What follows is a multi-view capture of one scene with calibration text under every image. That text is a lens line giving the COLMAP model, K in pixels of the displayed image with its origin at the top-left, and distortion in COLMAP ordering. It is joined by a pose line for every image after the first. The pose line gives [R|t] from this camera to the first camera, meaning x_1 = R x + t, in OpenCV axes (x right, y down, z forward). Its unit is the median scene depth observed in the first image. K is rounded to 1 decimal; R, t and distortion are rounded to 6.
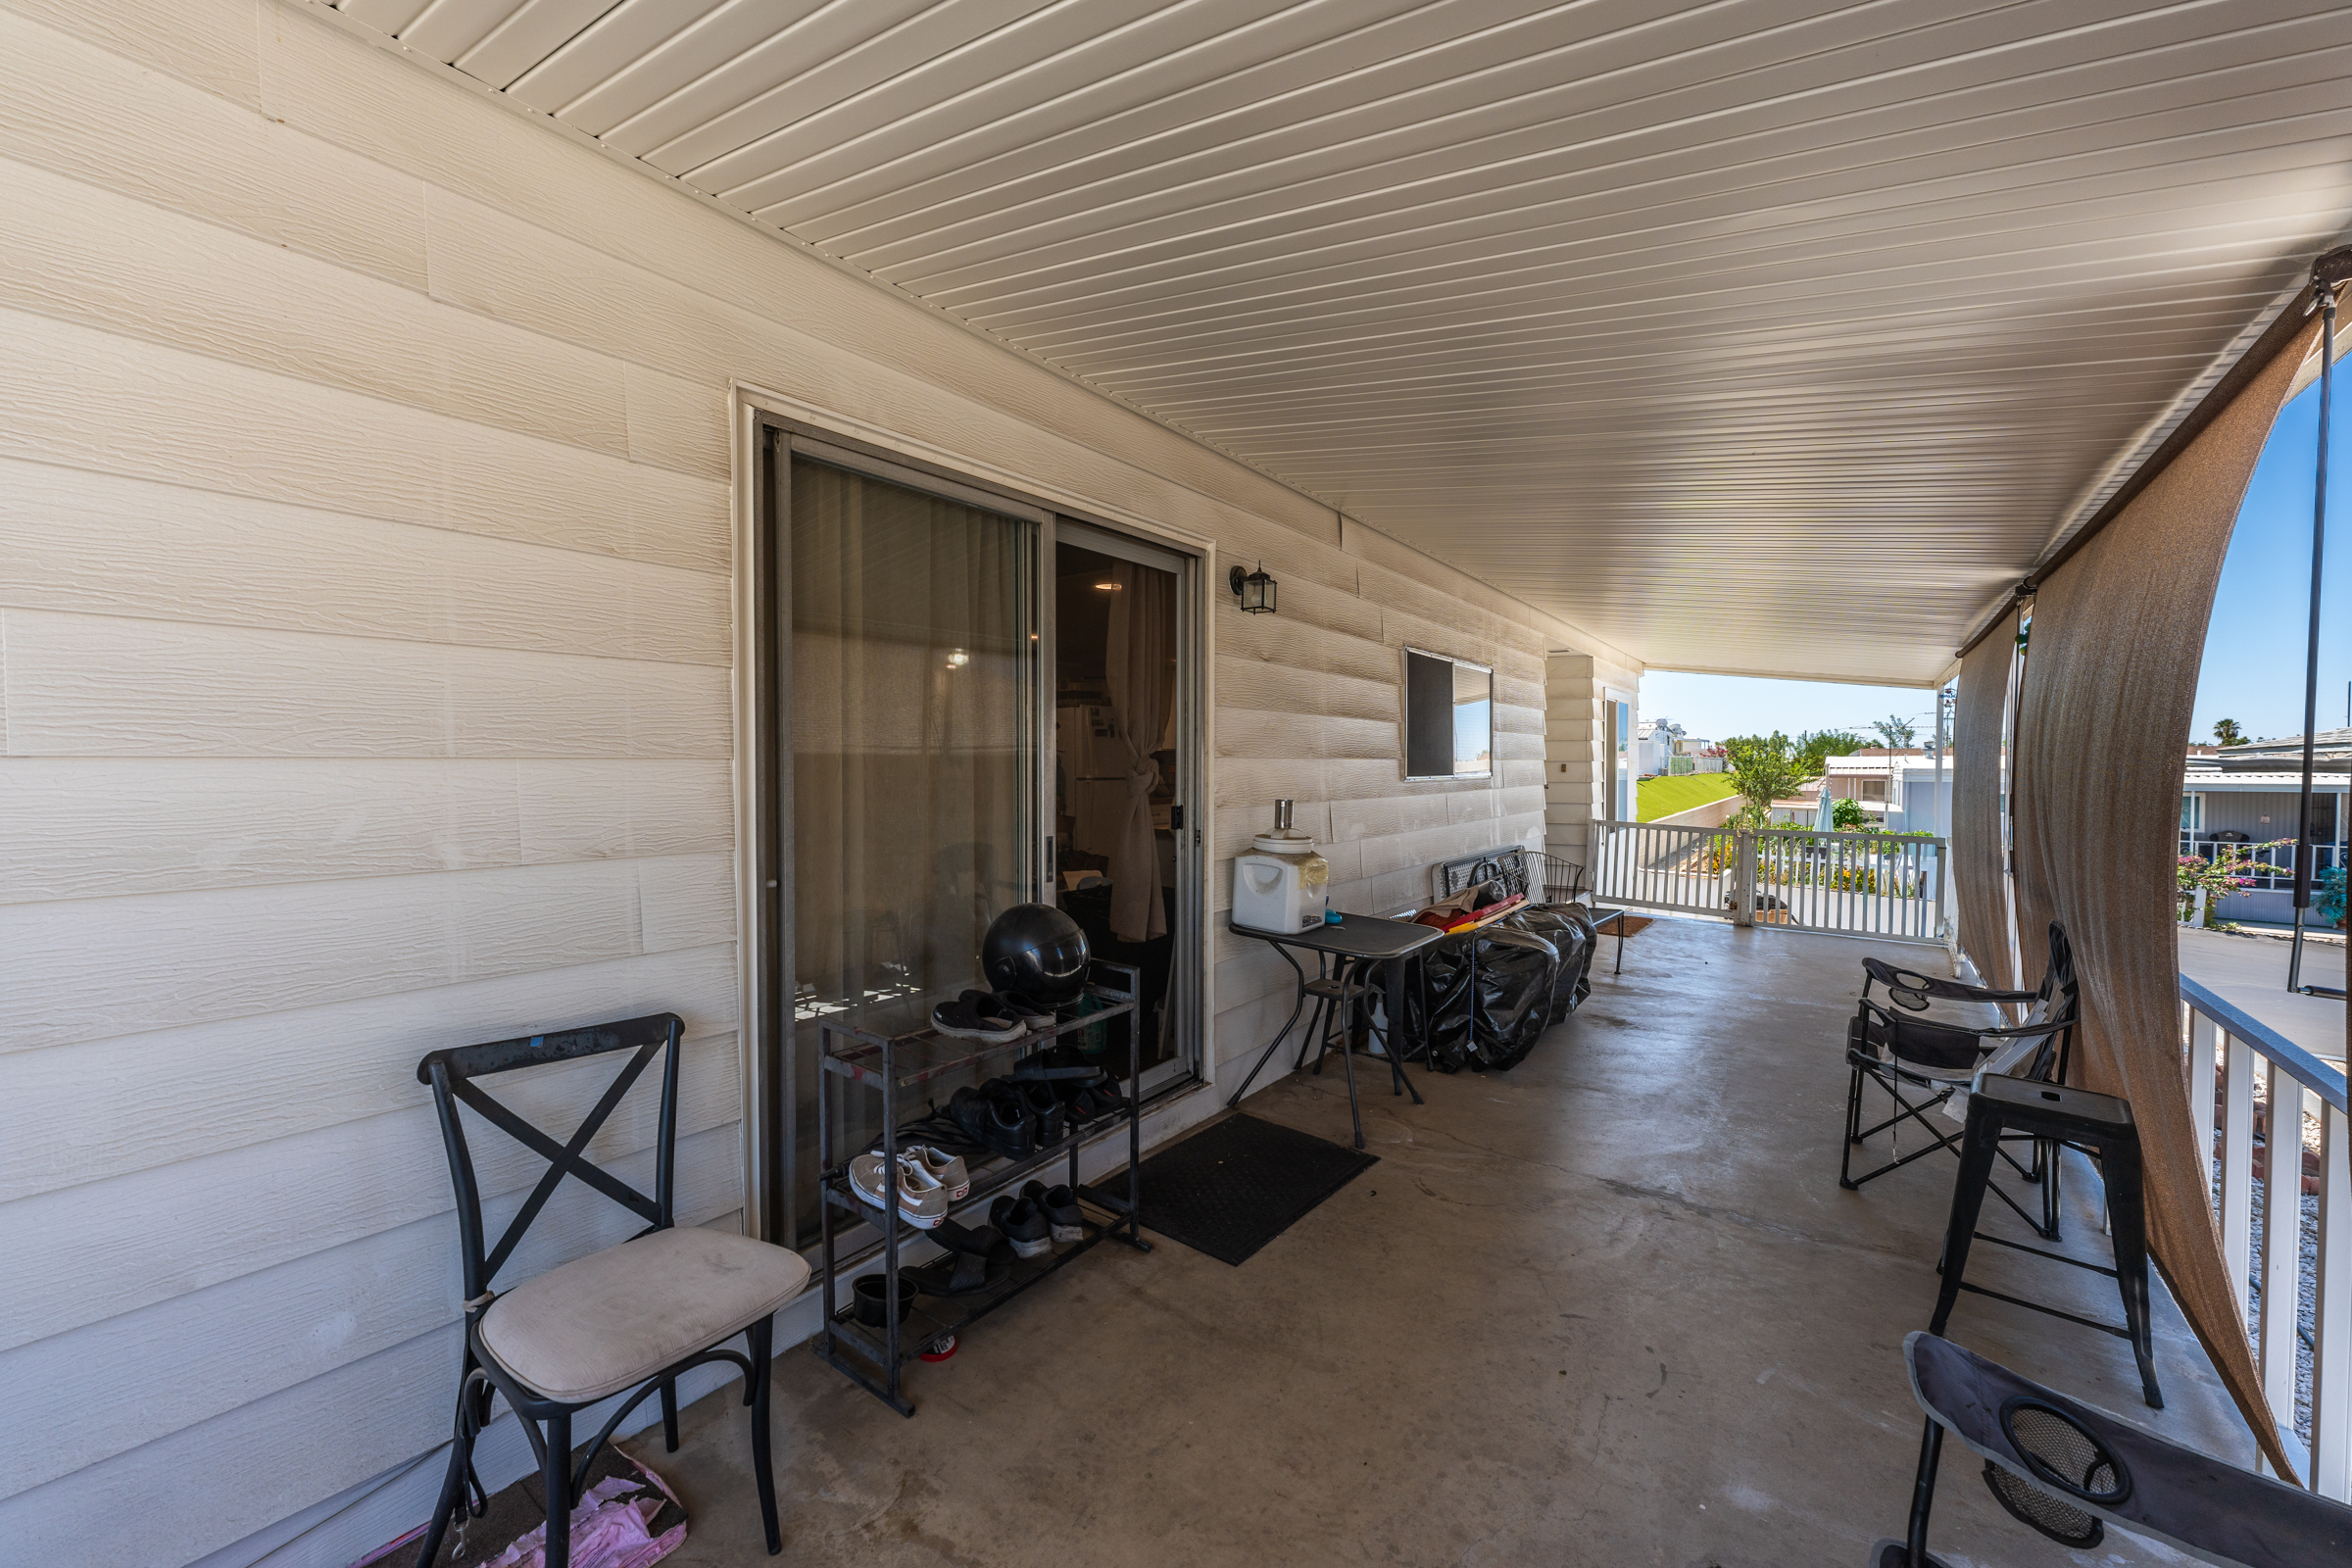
lens RADIAL K [[943.1, 0, 1180.0], [0, 943.1, 784.8], [0, 0, 1]] dist [-0.000961, -0.000093]
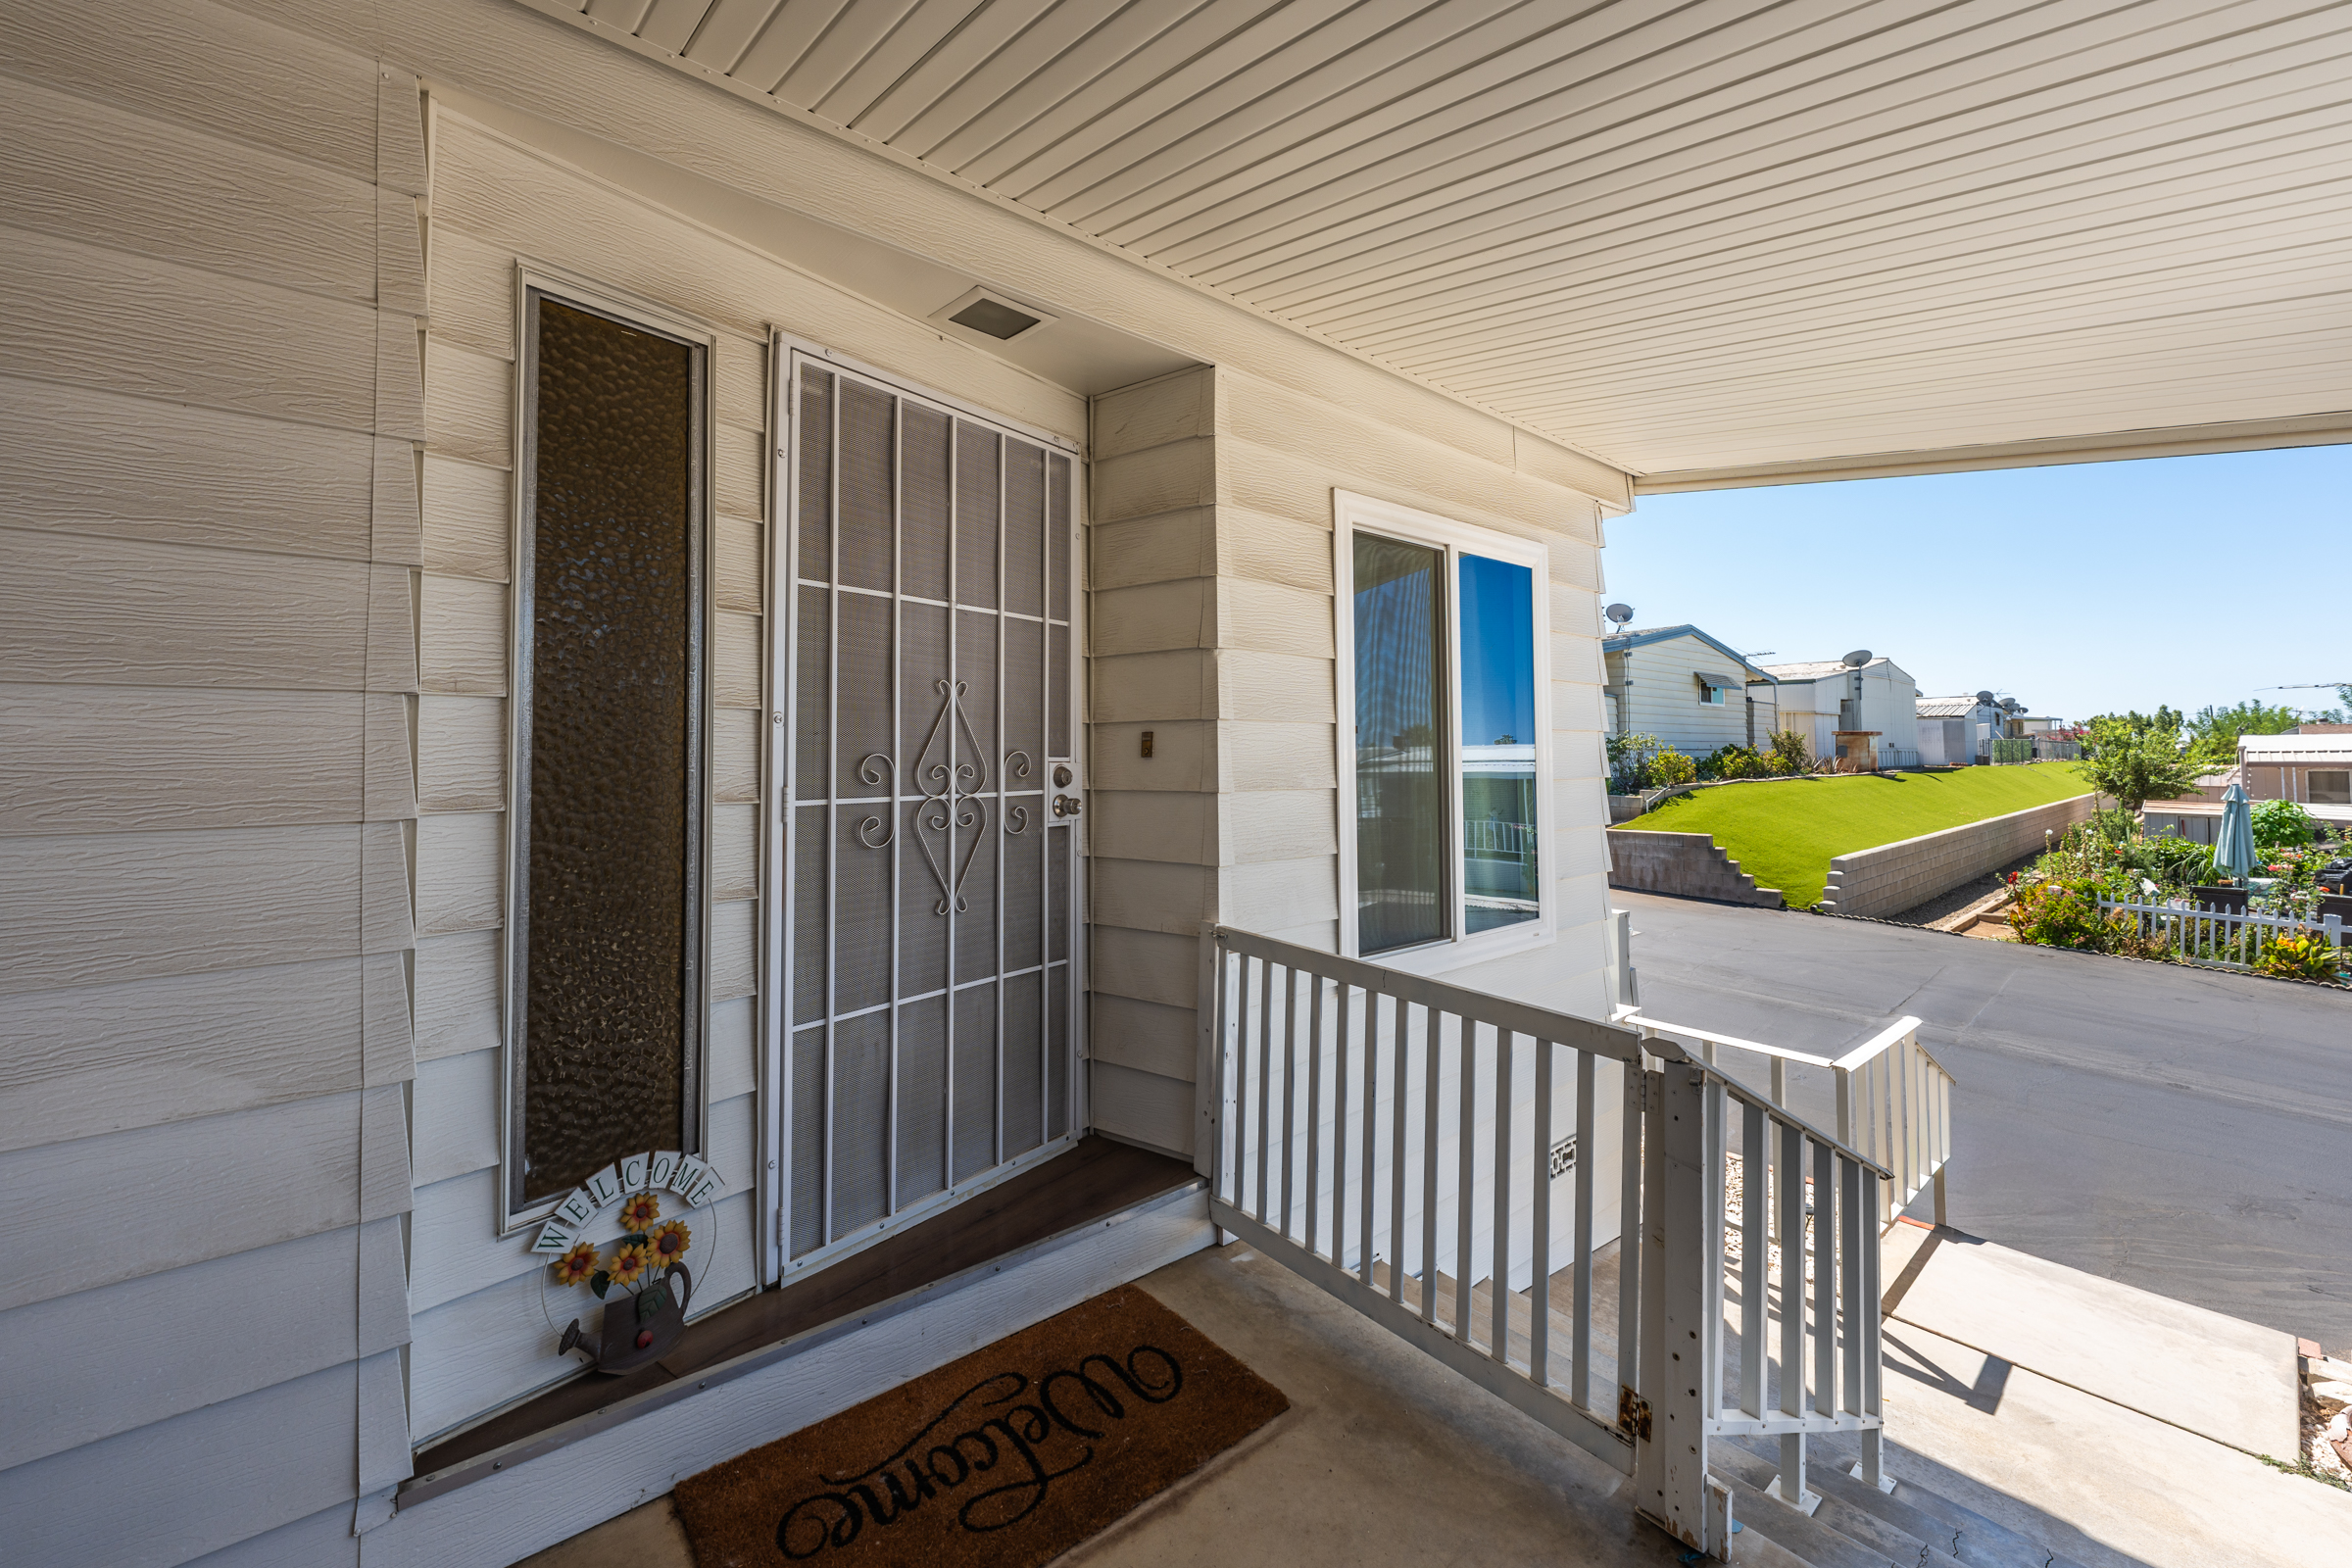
lens RADIAL K [[943.1, 0, 1252.9], [0, 943.1, 725.5], [0, 0, 1]] dist [-0.000961, -0.000093]
pose [[0.977626, -0.012687, -0.209966, 0.125415], [0.001451, 0.998563, -0.053578, -0.002009], [0.210344, 0.052075, 0.976239, 0.177086]]
